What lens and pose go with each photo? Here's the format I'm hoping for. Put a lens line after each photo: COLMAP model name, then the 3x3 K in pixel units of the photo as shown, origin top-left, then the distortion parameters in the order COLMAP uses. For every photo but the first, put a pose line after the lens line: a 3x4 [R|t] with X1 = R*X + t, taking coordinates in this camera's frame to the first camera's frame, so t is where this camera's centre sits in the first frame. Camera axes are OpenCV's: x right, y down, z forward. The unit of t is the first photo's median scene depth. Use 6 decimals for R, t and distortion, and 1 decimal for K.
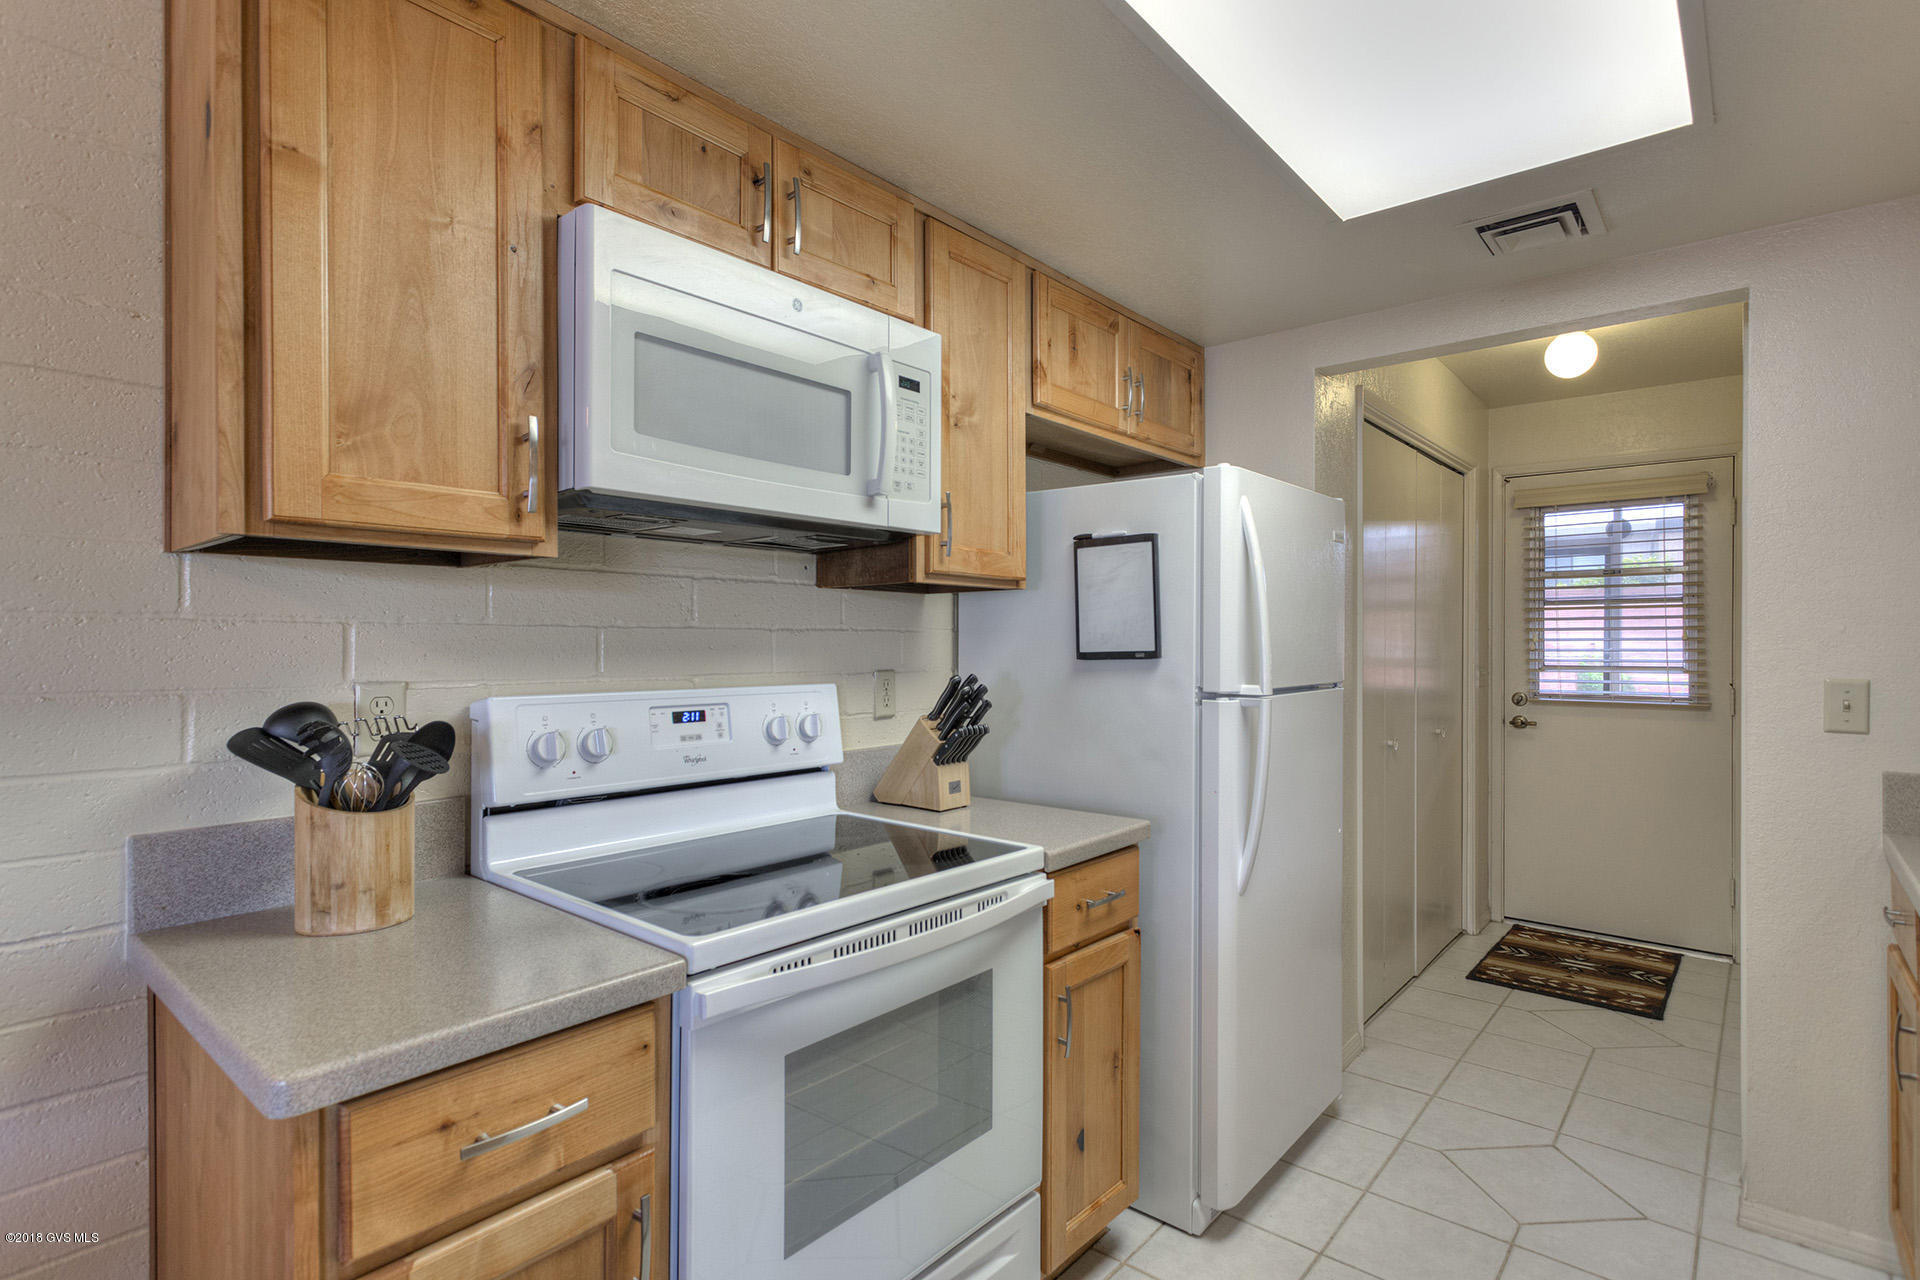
lens RADIAL K [[931.5, 0, 960.0], [0, 931.5, 640.0], [0, 0, 1]] dist [-0.000578, 0.000460]
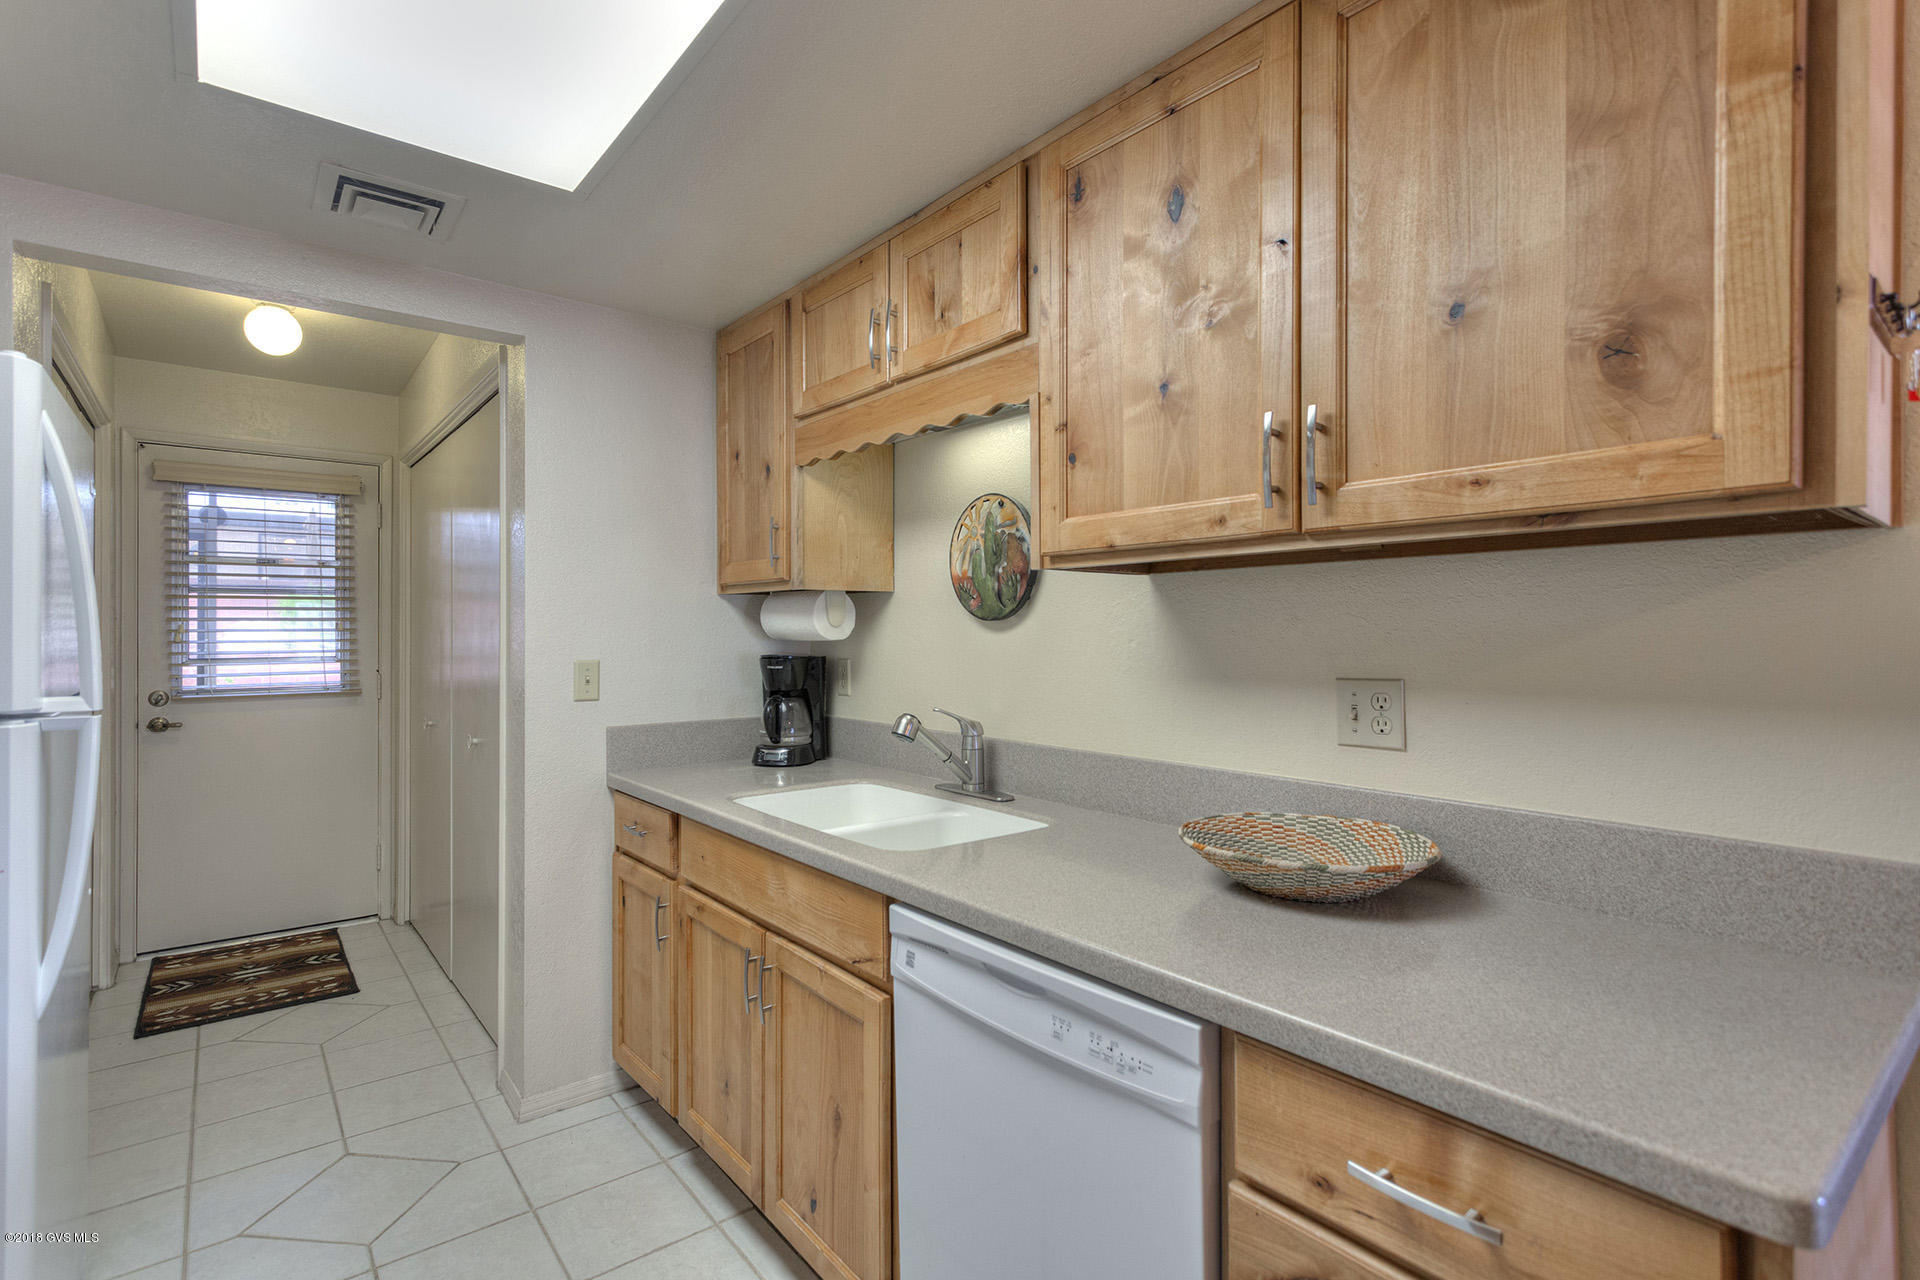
lens RADIAL K [[912.6, 0, 920.5], [0, 912.6, 632.8], [0, 0, 1]] dist [0.007752, 0.000422]
pose [[0.201069, -0.002671, 0.979573, -0.110515], [0.001411, 0.999996, 0.002437, 0.000714], [-0.979576, 0.000892, 0.201072, 0.142042]]
